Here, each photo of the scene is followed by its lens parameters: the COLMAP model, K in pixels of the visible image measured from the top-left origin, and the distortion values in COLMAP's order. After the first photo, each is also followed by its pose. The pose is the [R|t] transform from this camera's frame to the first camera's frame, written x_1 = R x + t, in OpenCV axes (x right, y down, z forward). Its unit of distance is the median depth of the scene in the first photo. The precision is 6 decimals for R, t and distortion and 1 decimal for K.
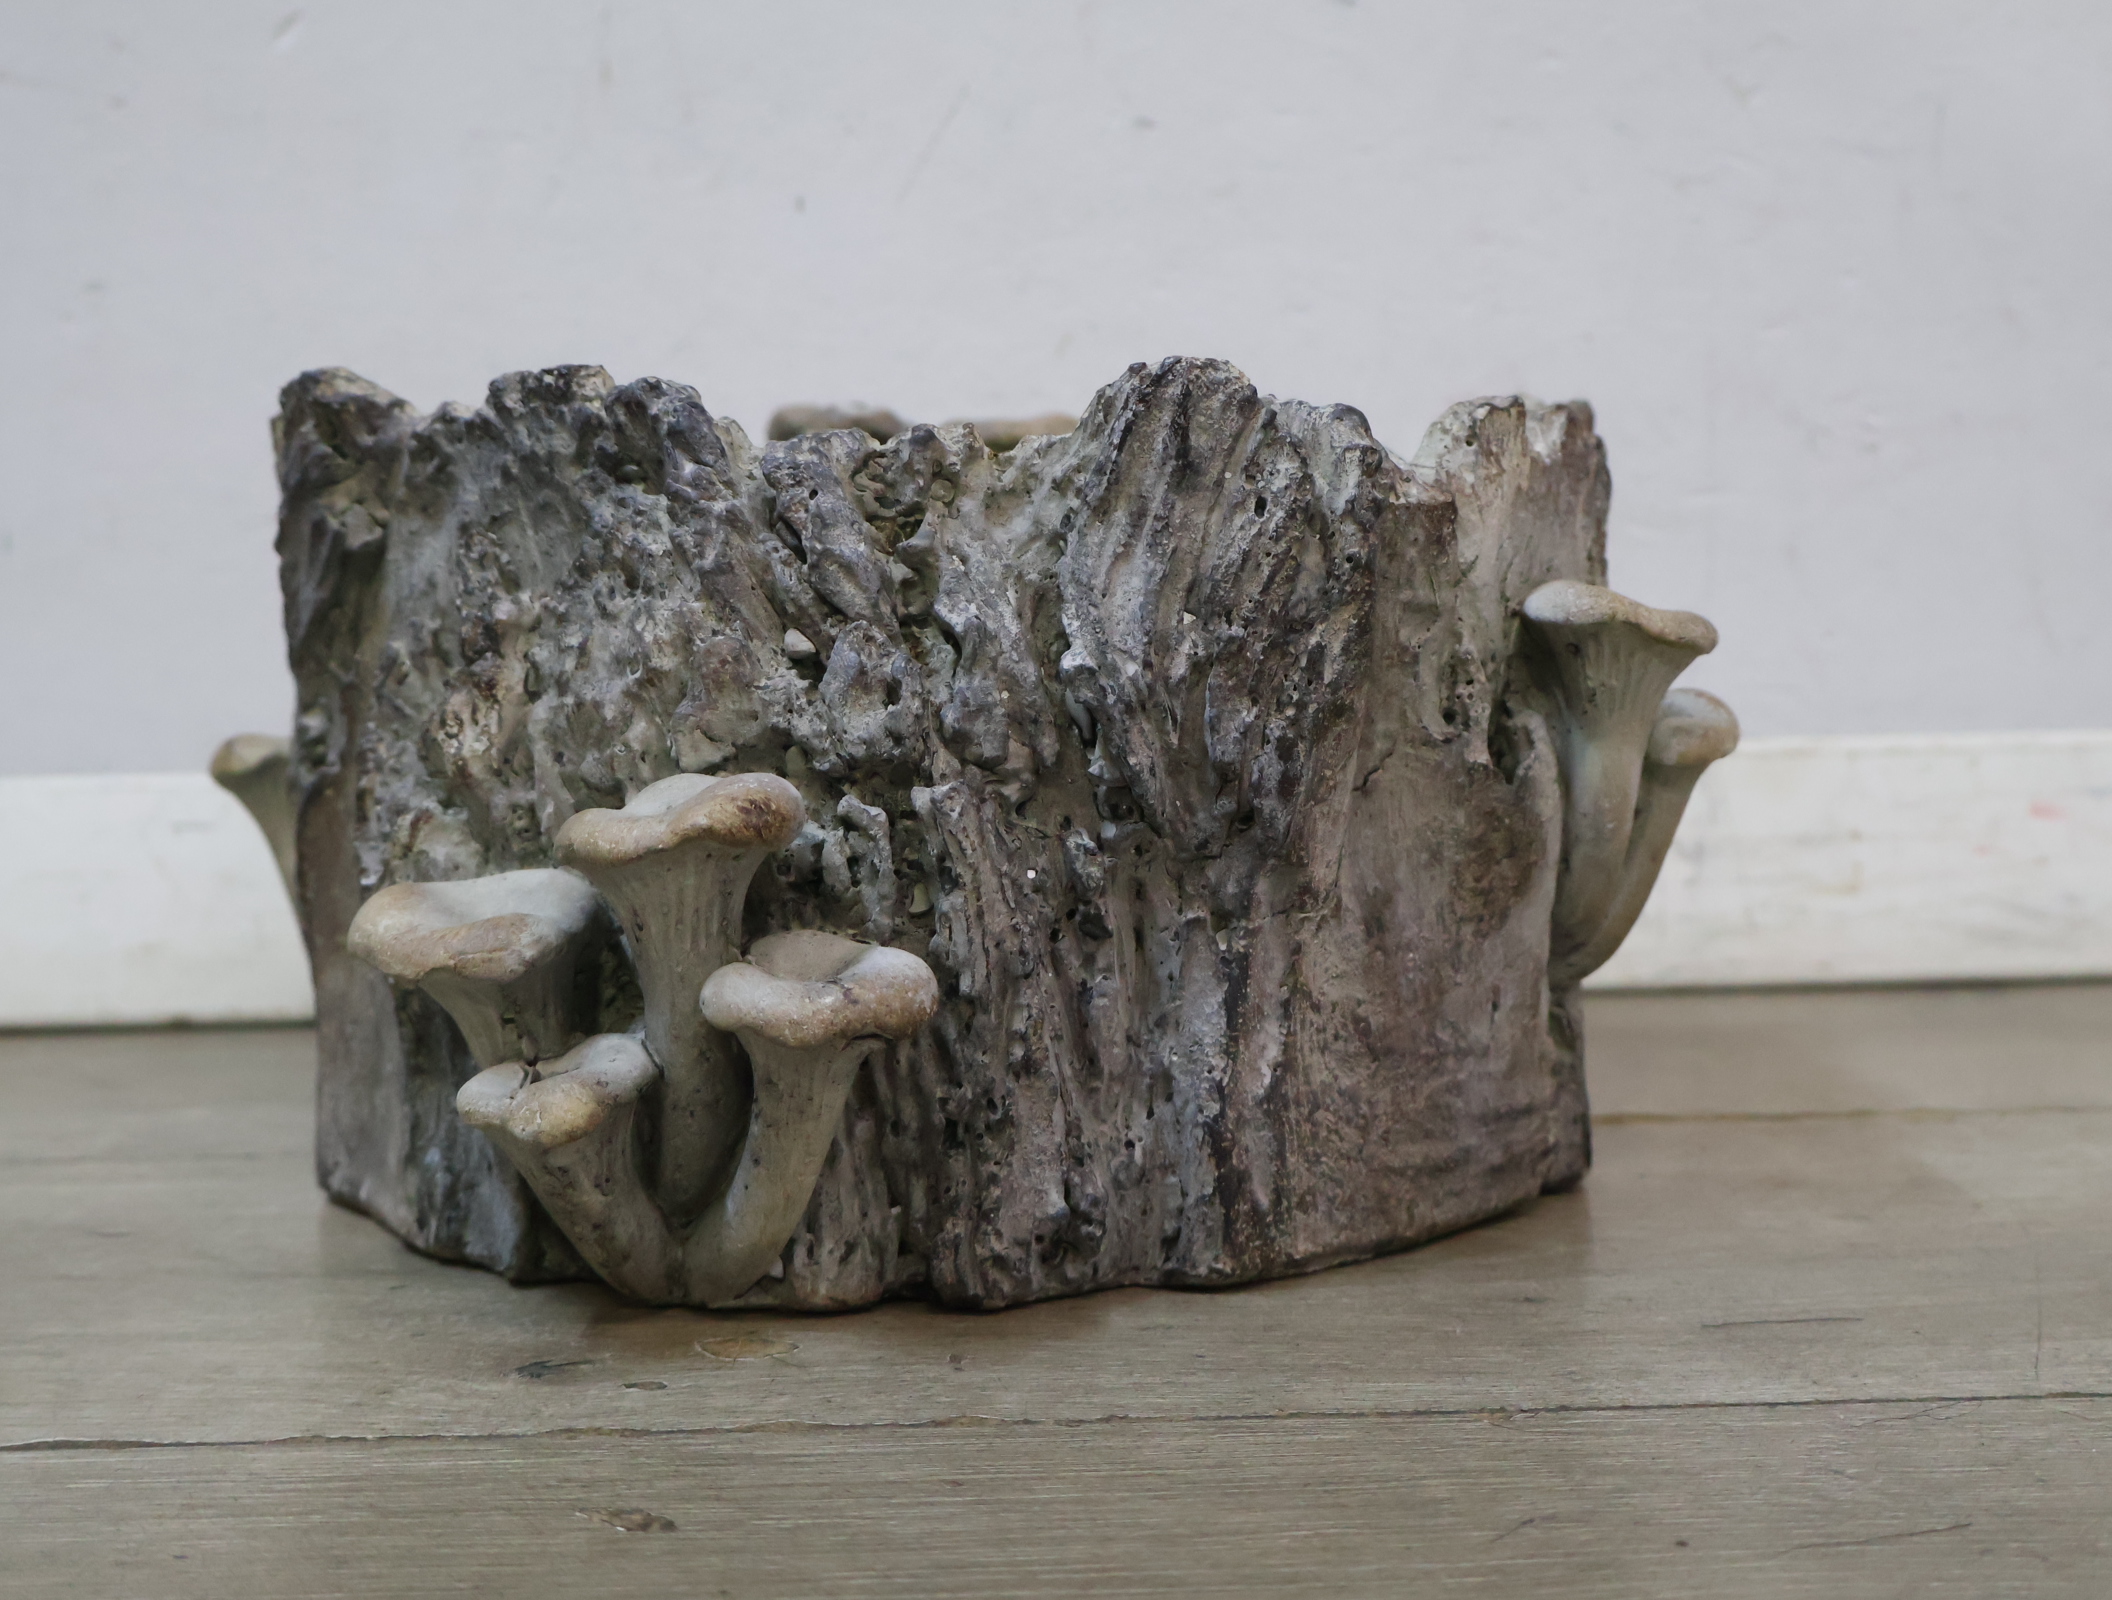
lens RADIAL K [[2642.4, 0, 1056.0], [0, 2642.4, 800.0], [0, 0, 1]] dist [-0.004820, 0.064353]
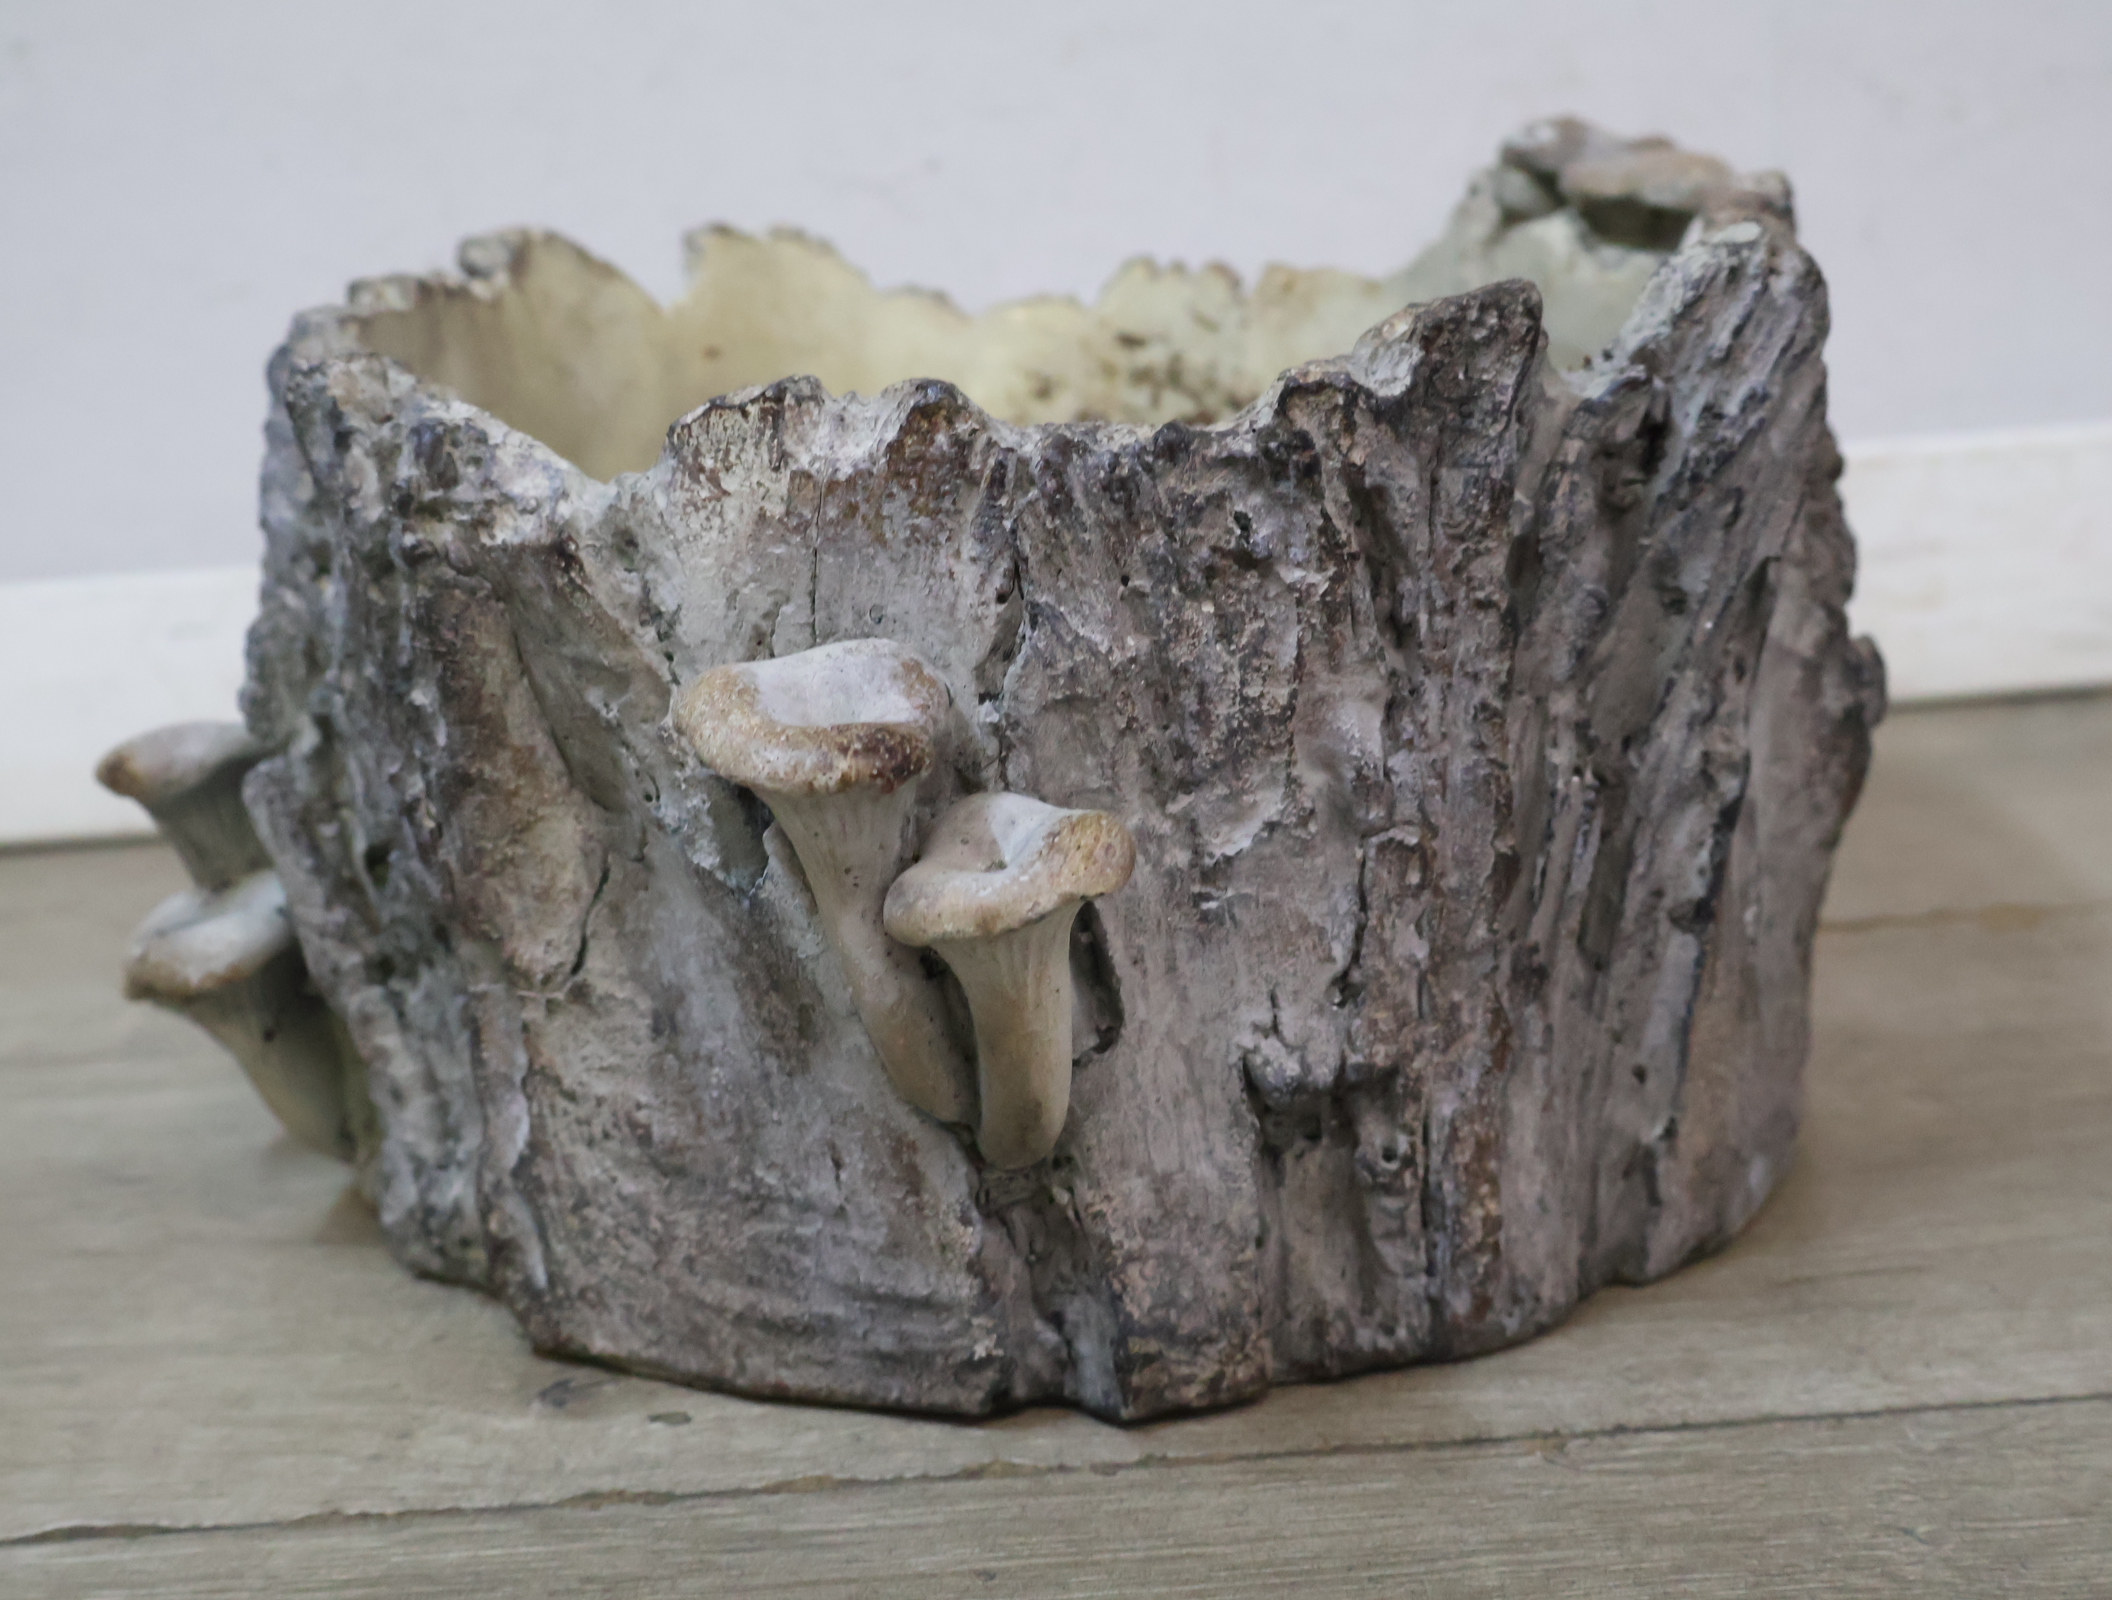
lens RADIAL K [[2665.3, 0, 1059.2], [0, 2665.3, 804.9], [0, 0, 1]] dist [0.002788, 0.021220]
pose [[0.437579, 0.238741, -0.866907, 0.911875], [-0.016949, 0.966127, 0.257510, -0.243400], [0.899020, -0.097987, 0.426803, 0.790422]]
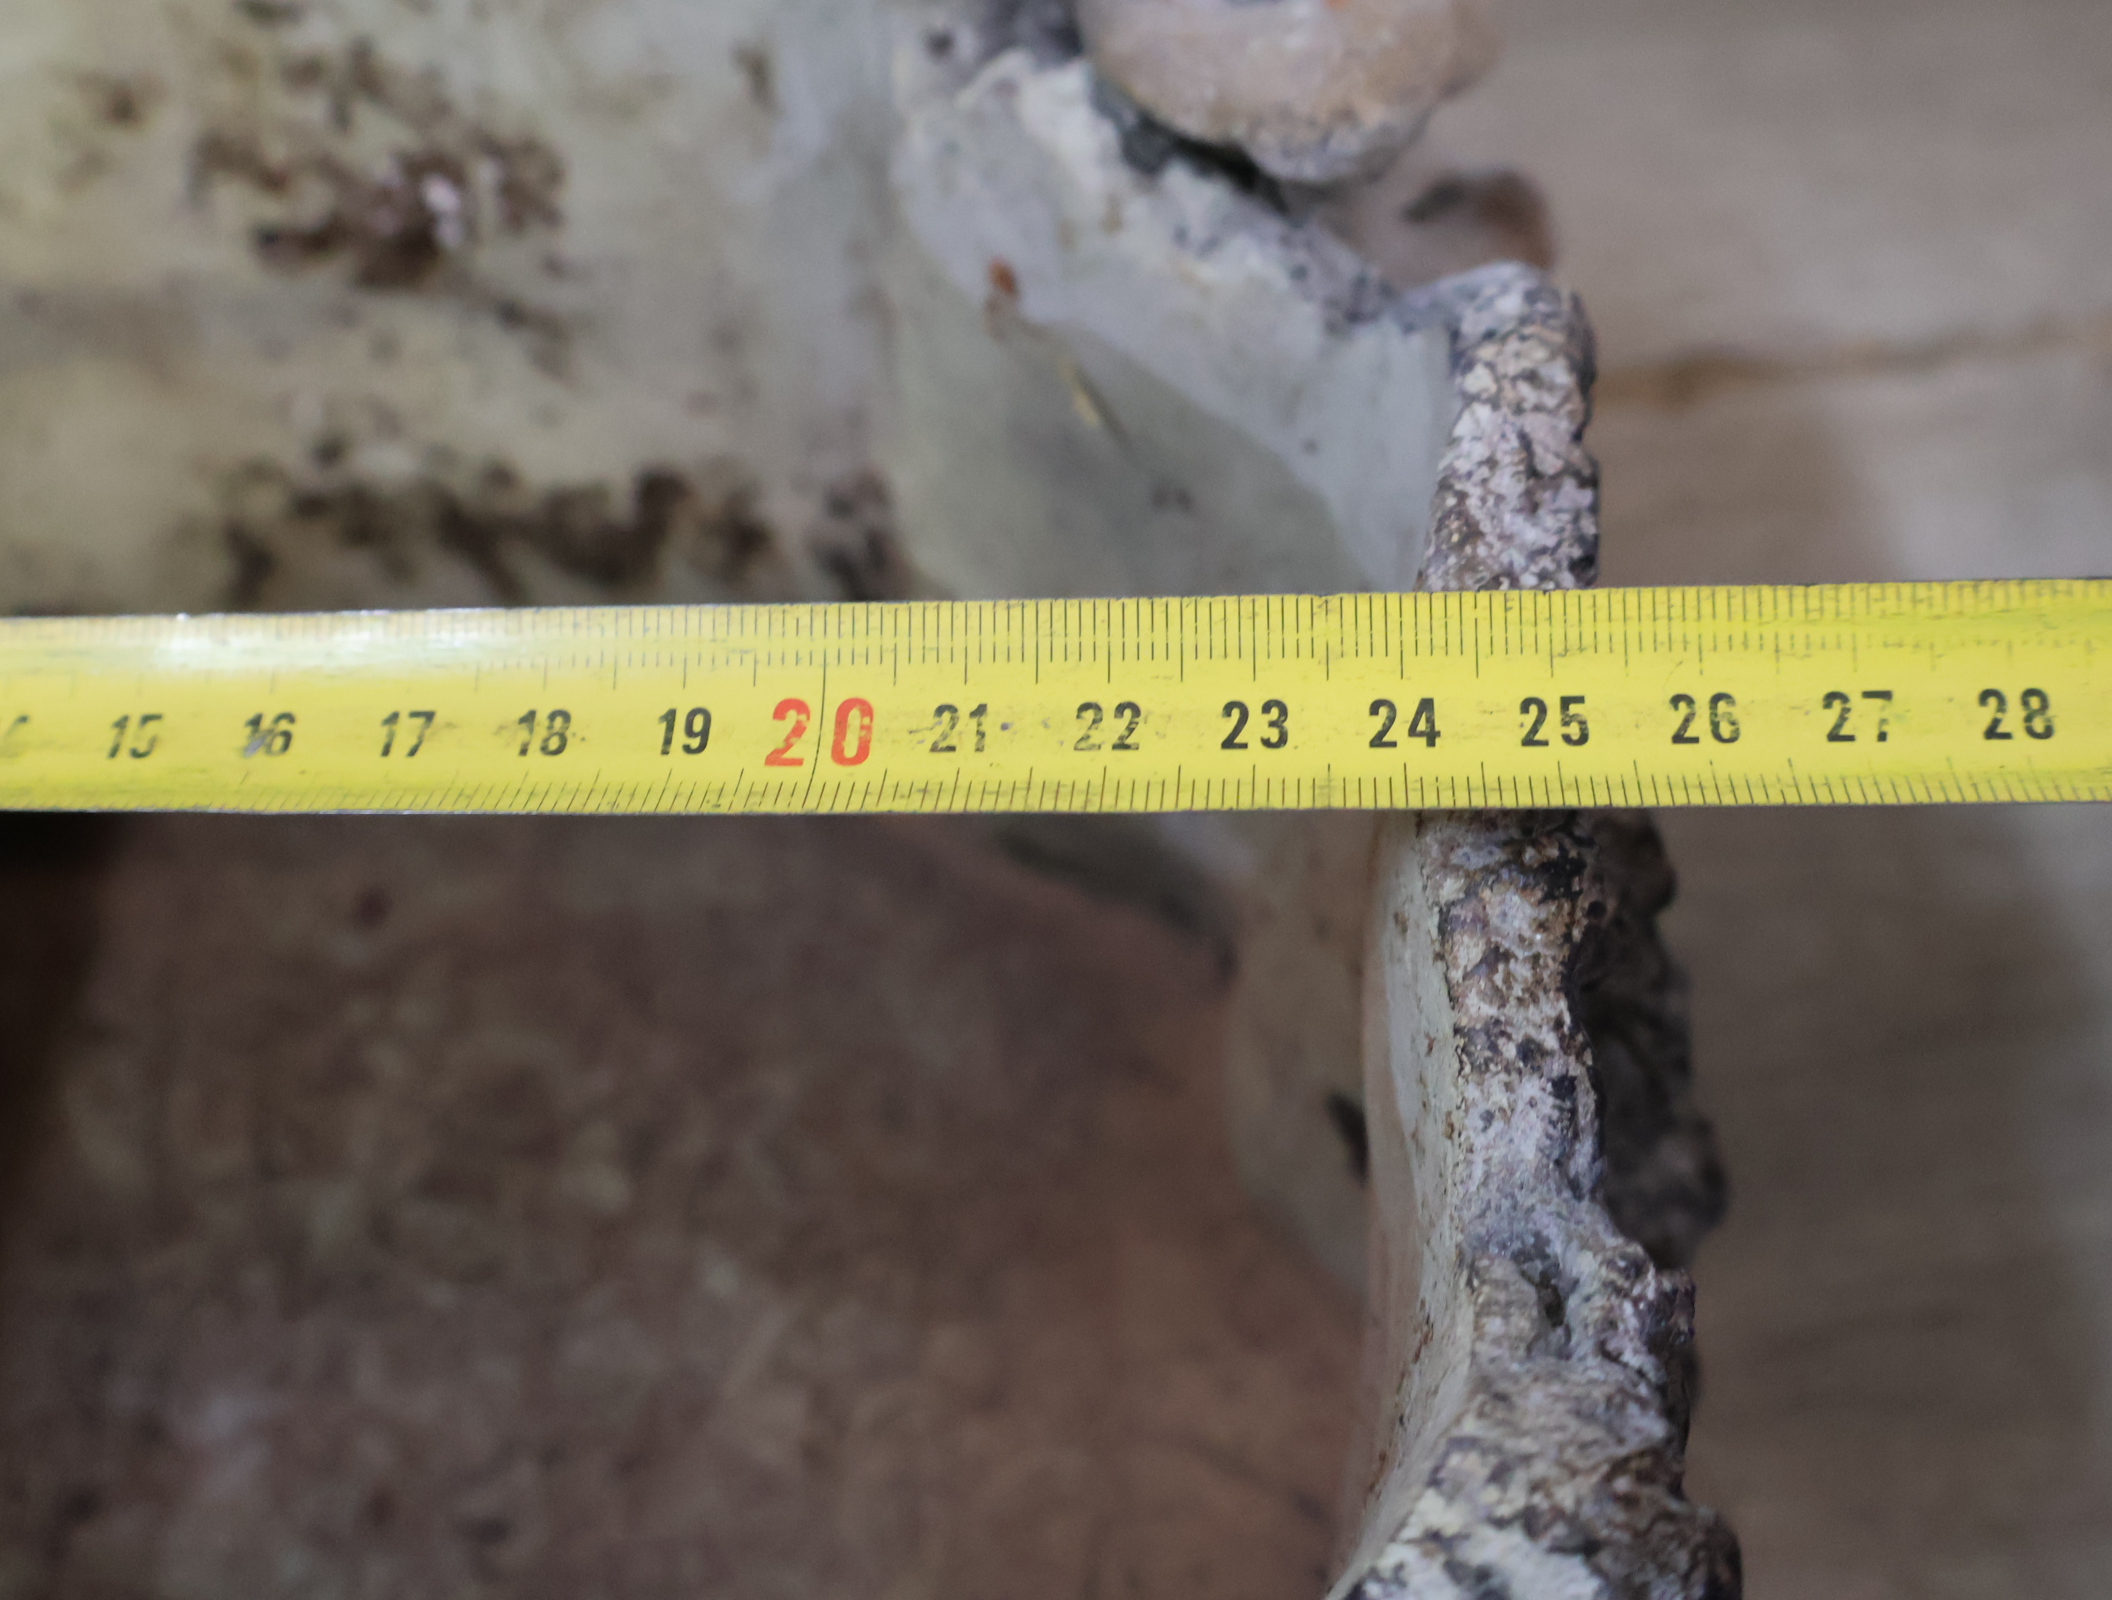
lens RADIAL K [[2665.3, 0, 1059.2], [0, 2665.3, 804.9], [0, 0, 1]] dist [0.002788, 0.021220]
pose [[0.594980, 0.626774, -0.503143, 0.314002], [0.009580, 0.620427, 0.784206, -0.525630], [0.803683, -0.471407, 0.363137, 1.228266]]
